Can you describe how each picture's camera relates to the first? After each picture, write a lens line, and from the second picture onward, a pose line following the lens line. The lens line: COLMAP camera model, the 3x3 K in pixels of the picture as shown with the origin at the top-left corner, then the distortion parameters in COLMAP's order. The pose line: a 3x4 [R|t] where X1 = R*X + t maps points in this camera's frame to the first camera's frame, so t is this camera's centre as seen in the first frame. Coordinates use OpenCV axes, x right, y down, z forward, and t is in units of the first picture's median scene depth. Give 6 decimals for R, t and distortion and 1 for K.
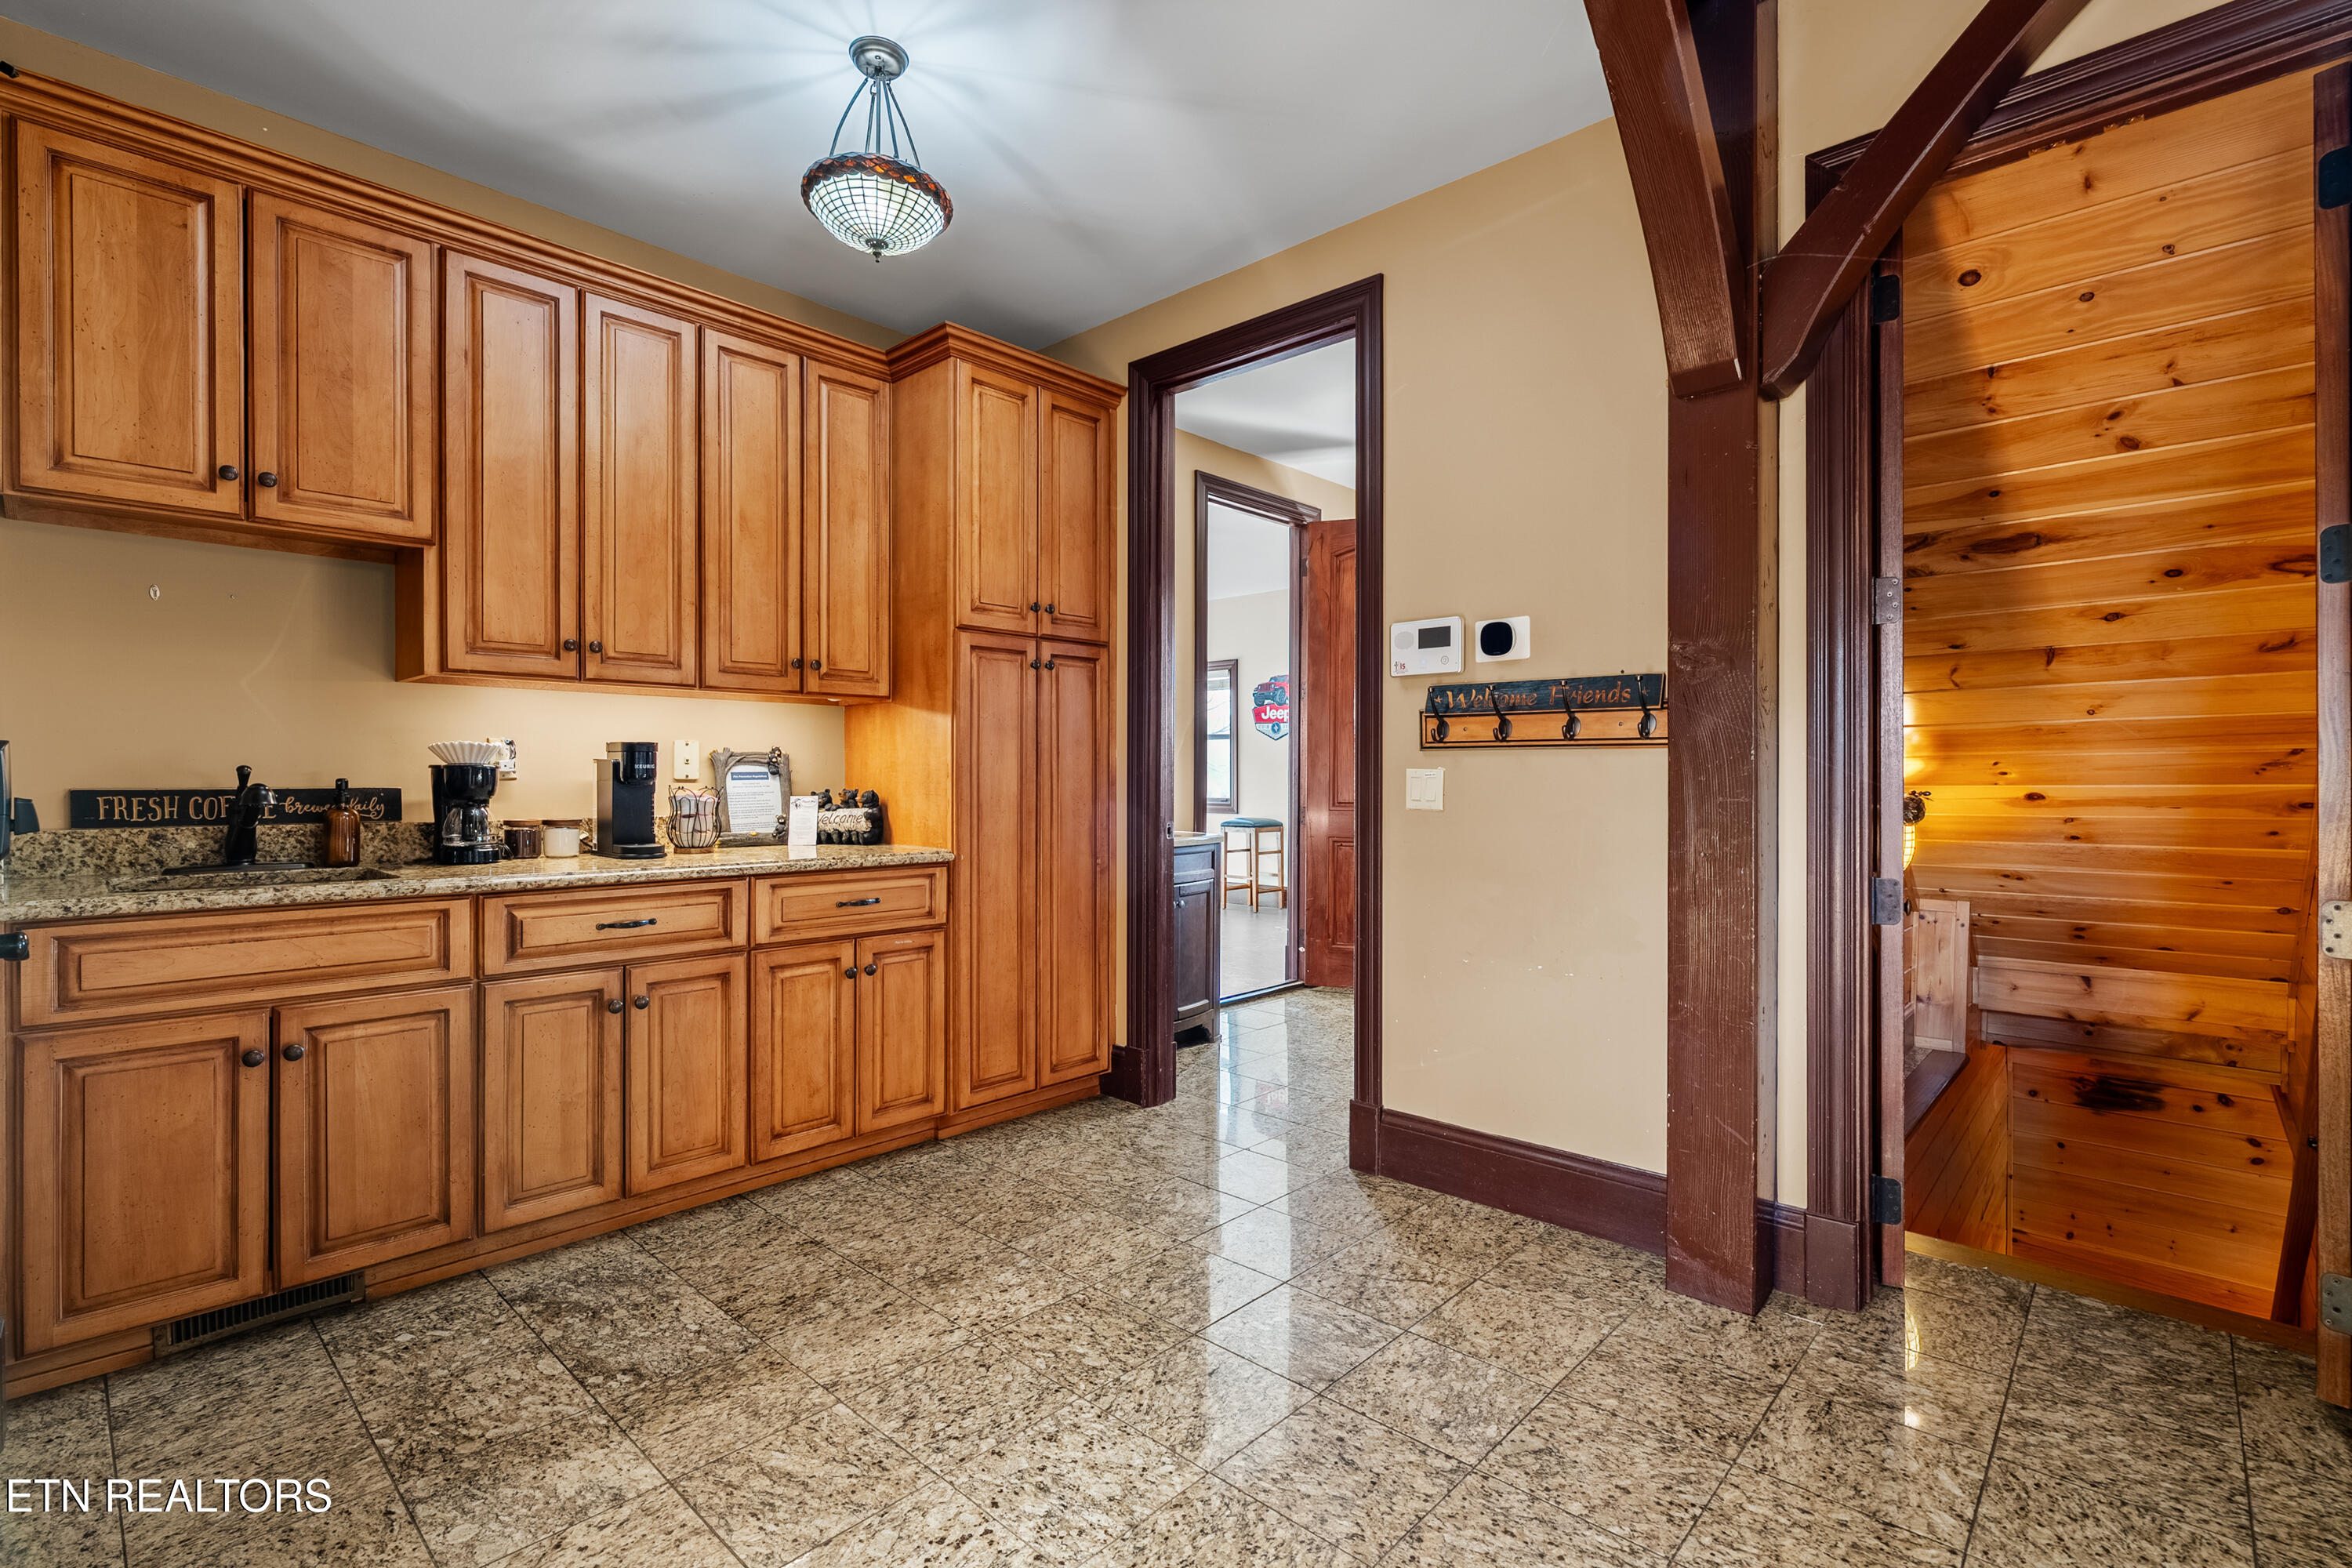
lens RADIAL K [[1074.8, 0, 1167.9], [0, 1074.8, 779.4], [0, 0, 1]] dist [-0.001079, -0.000531]
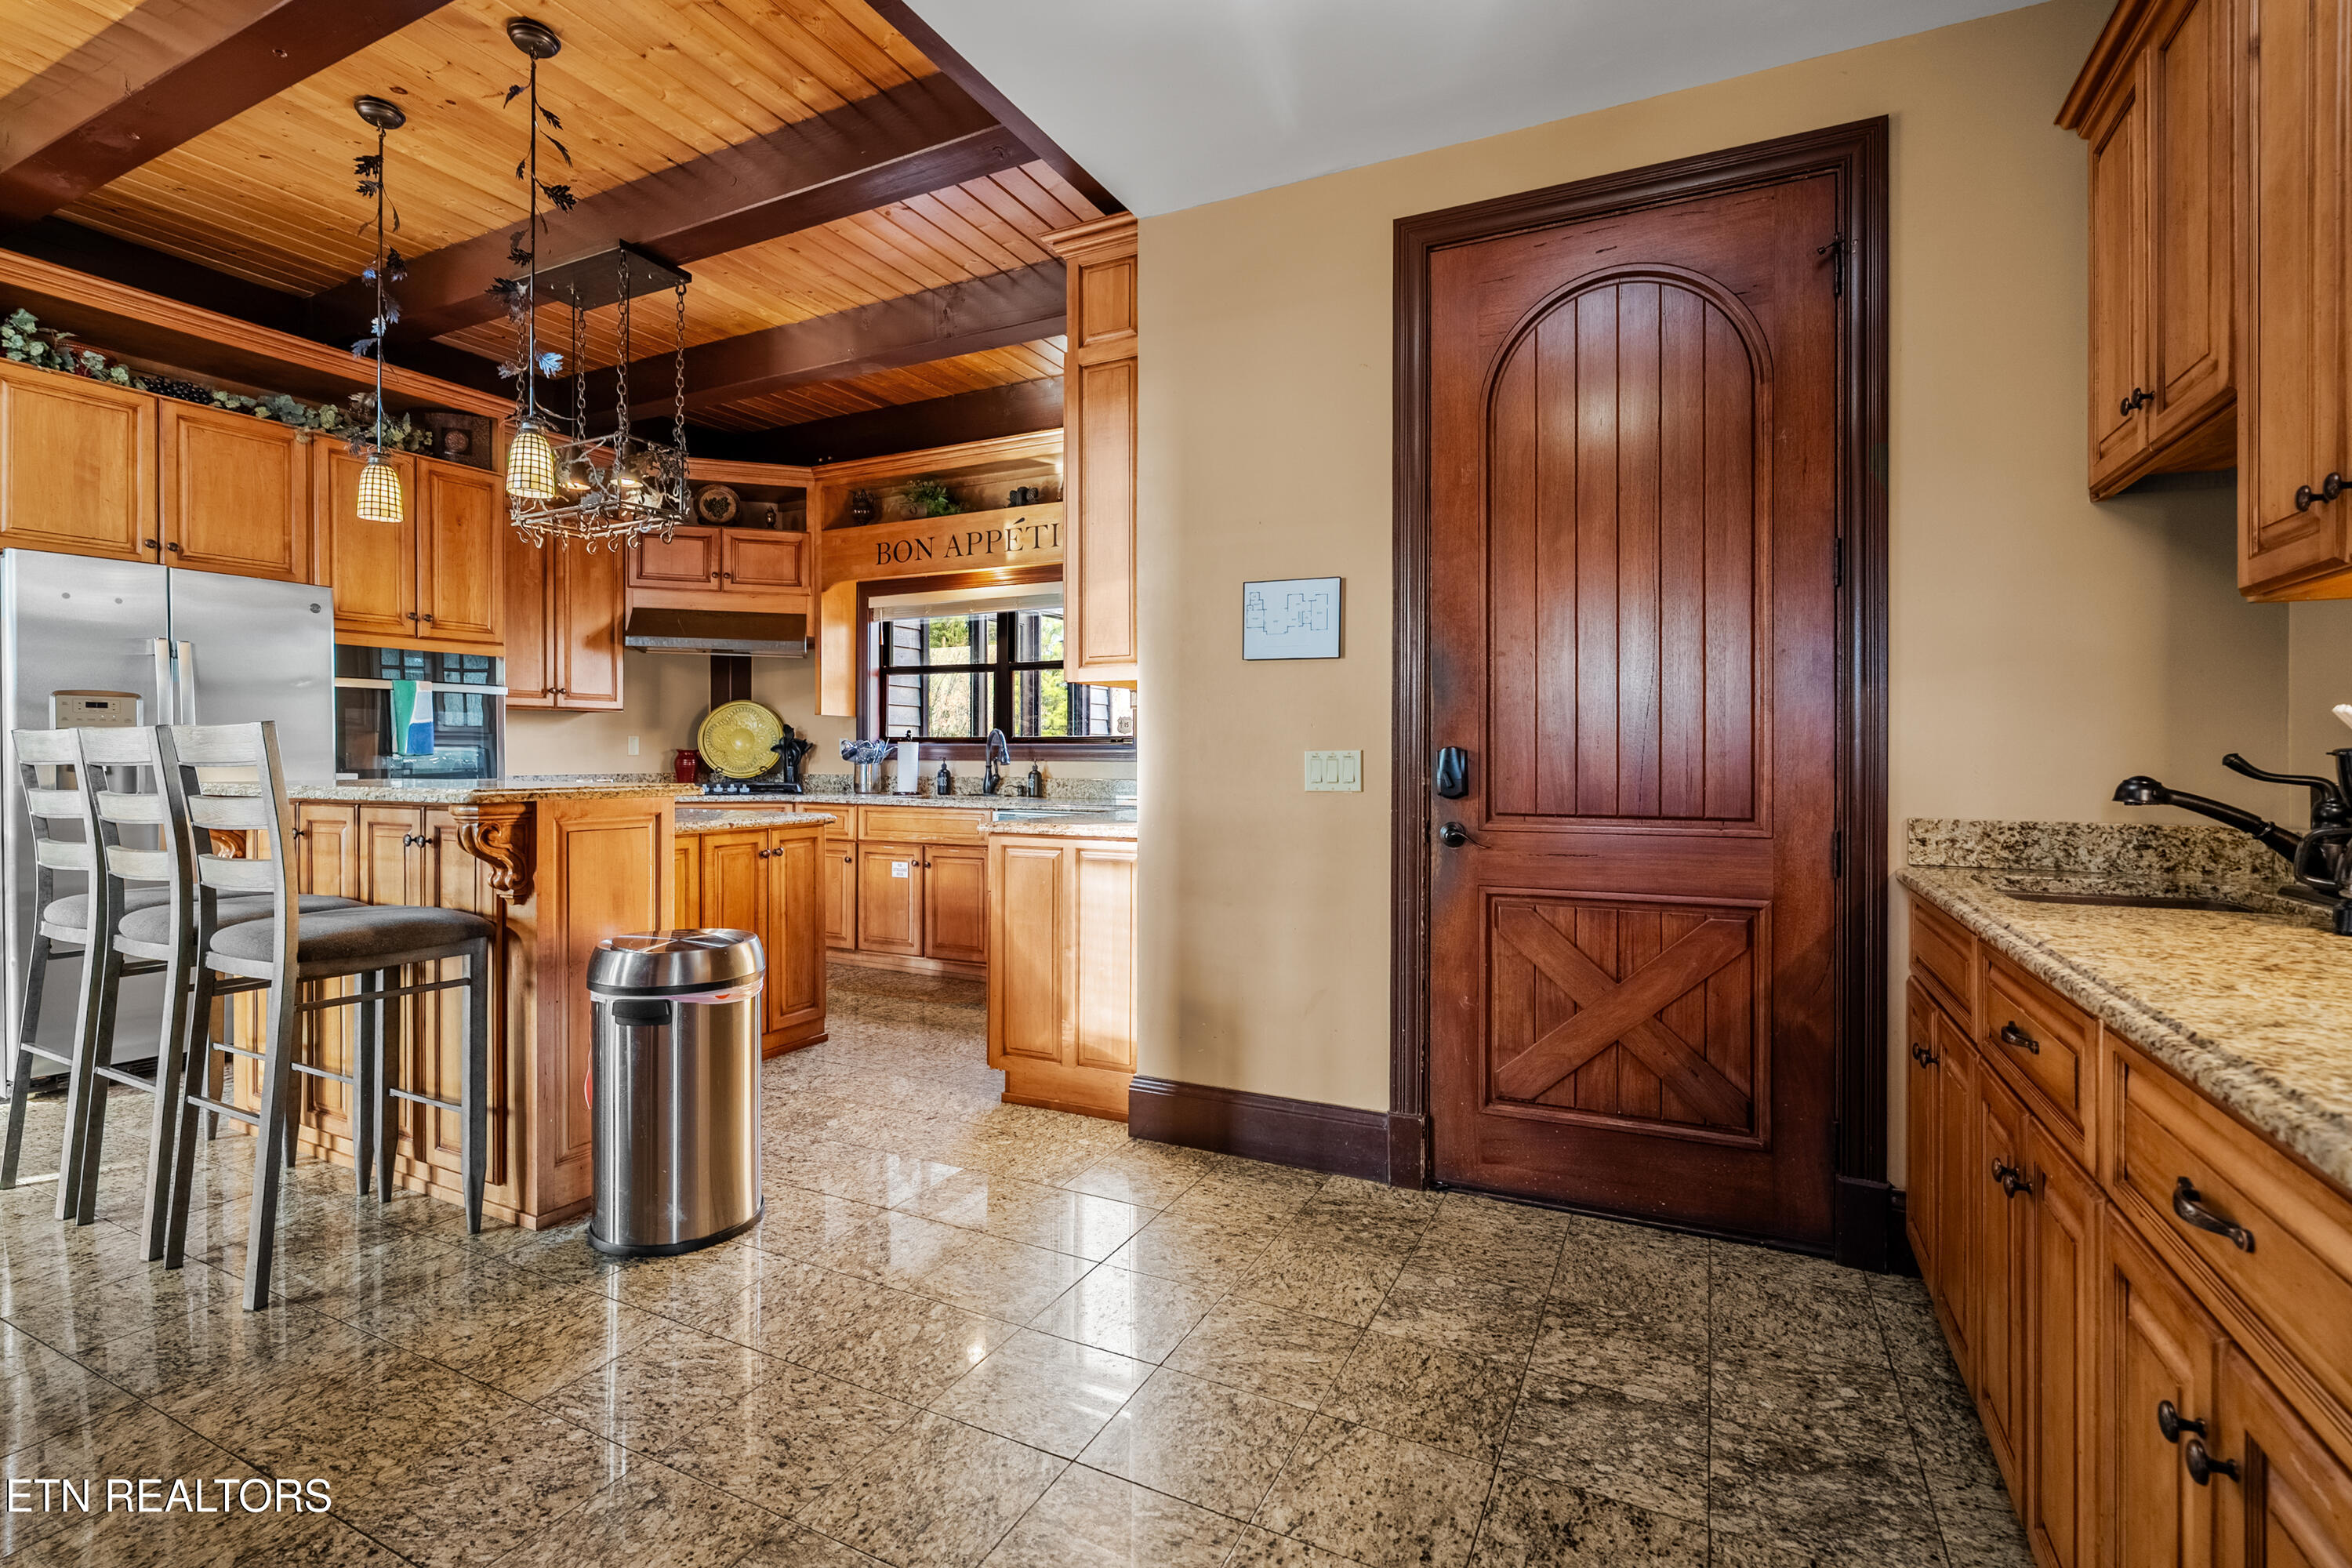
lens RADIAL K [[1074.8, 0, 1167.9], [0, 1074.8, 779.4], [0, 0, 1]] dist [-0.001079, -0.000531]
pose [[-0.958559, 0.001786, -0.284888, 0.075588], [-0.005606, 0.999668, 0.025130, -0.009685], [0.284839, 0.025686, -0.958231, 1.449940]]
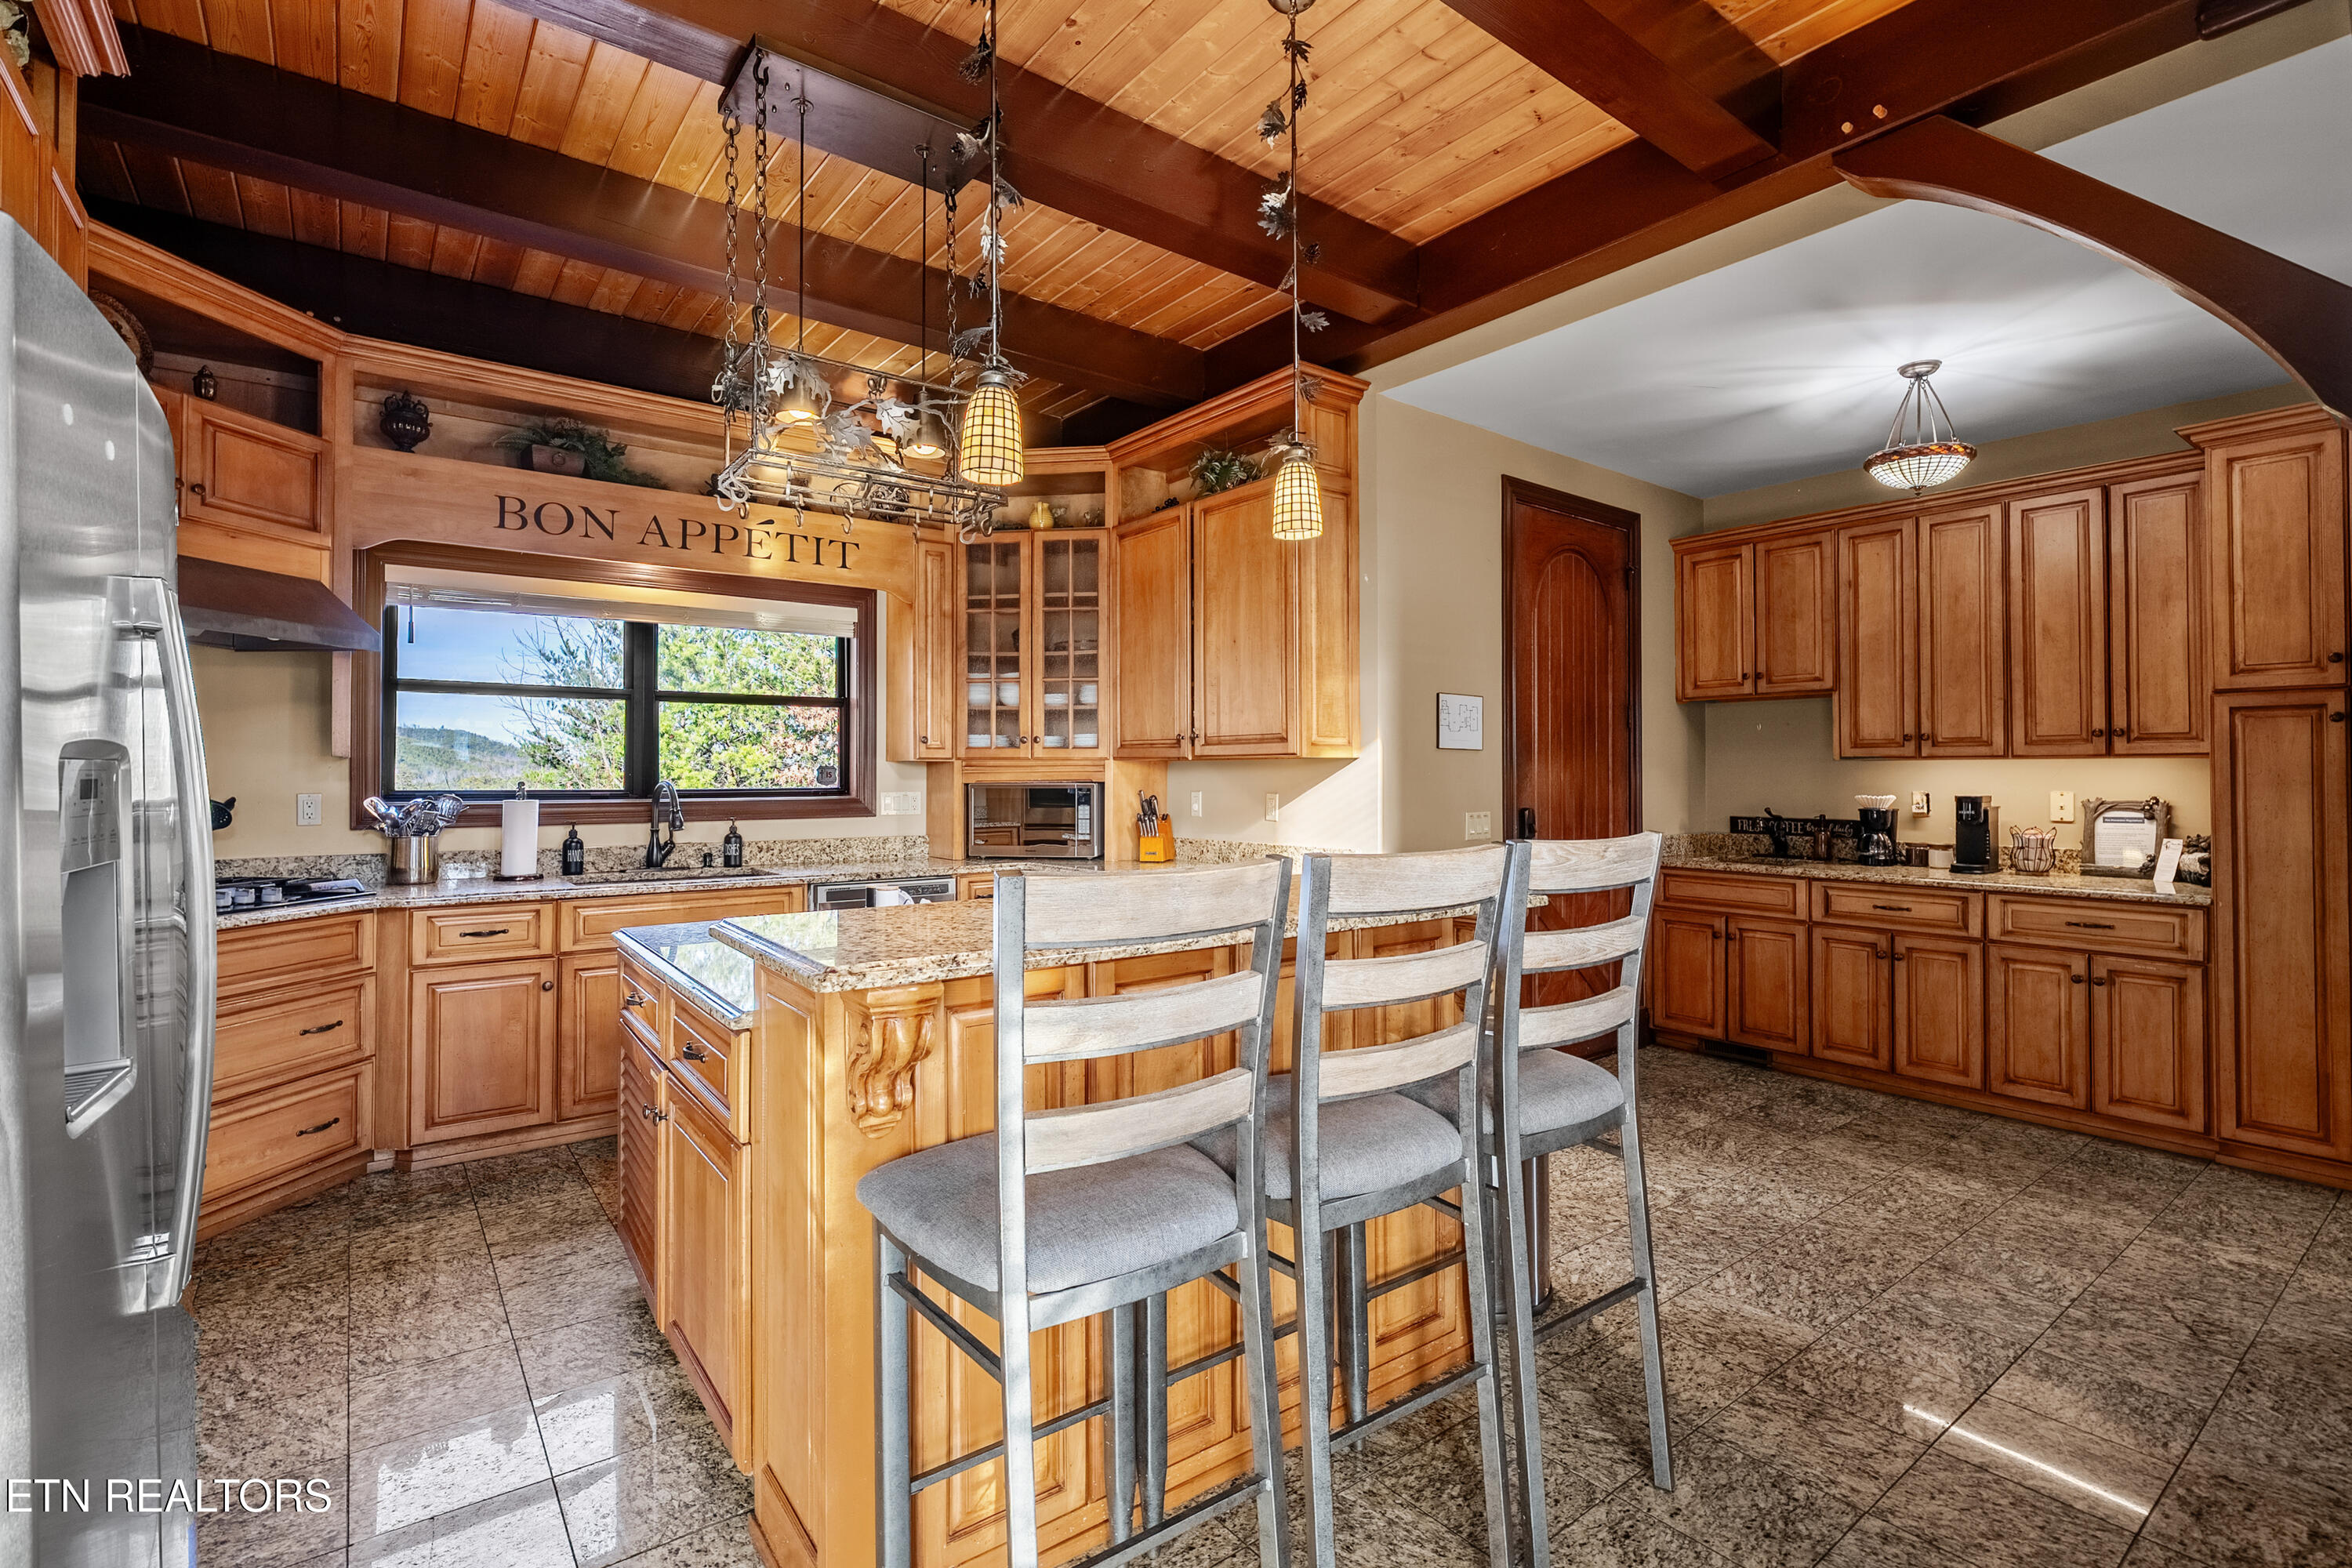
lens RADIAL K [[1074.8, 0, 1167.9], [0, 1074.8, 779.4], [0, 0, 1]] dist [-0.001079, -0.000531]
pose [[-0.168421, 0.002560, -0.985712, 1.374350], [-0.003172, 0.999990, 0.003139, -0.068698], [0.985710, 0.003655, -0.168411, 0.180315]]
